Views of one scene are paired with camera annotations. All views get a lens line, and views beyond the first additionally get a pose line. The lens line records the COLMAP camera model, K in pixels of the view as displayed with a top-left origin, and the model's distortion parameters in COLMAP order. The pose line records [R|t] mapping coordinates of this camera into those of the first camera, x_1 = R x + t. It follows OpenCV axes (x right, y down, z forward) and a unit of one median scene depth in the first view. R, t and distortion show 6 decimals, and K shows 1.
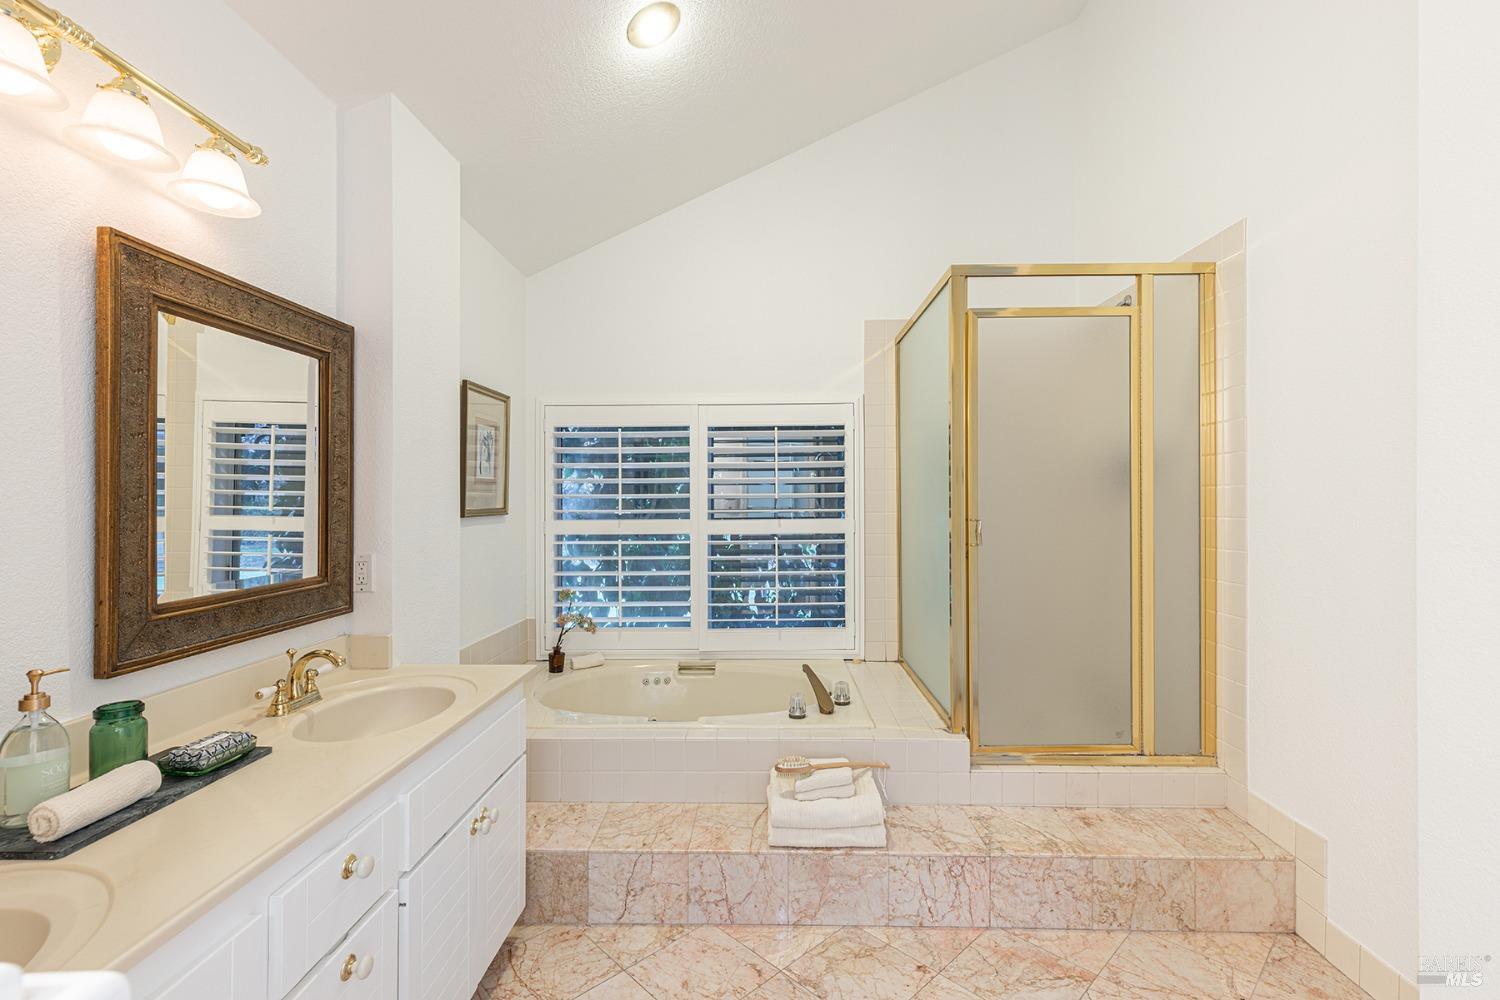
lens RADIAL K [[680.1, 0, 766.4], [0, 680.1, 494.9], [0, 0, 1]] dist [0.006094, -0.000822]
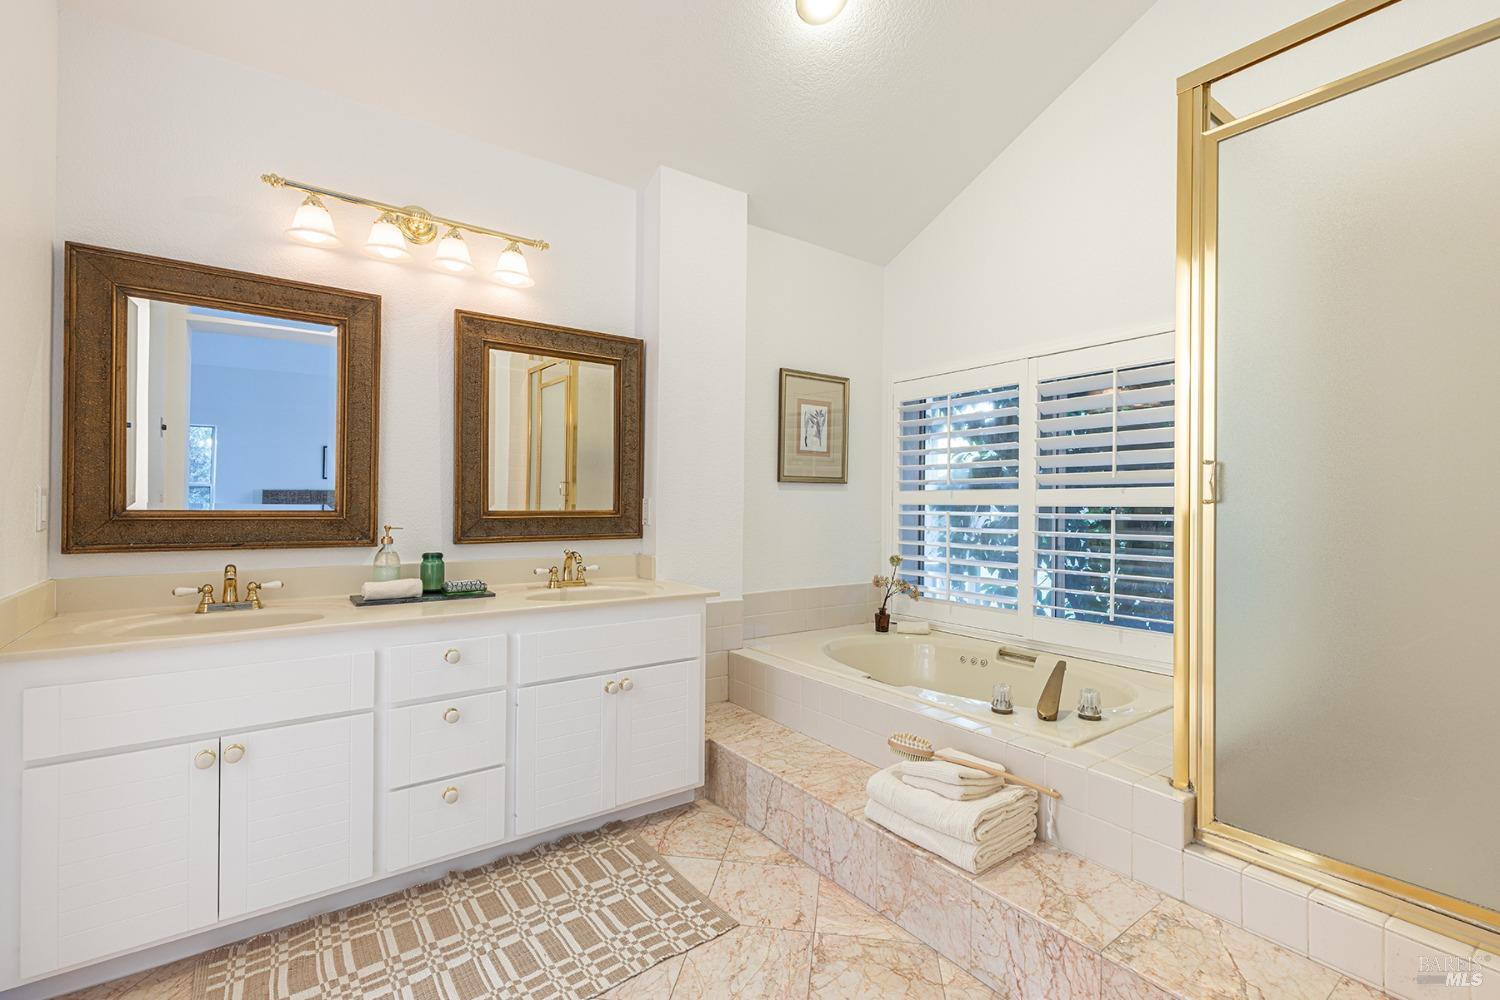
lens RADIAL K [[680.1, 0, 764.8], [0, 680.1, 498.3], [0, 0, 1]] dist [0.006094, -0.000822]
pose [[0.600307, 0.001128, -0.799769, 0.666835], [-0.004360, 0.999989, -0.001862, 0.085312], [0.799758, 0.004605, 0.600305, 0.334163]]
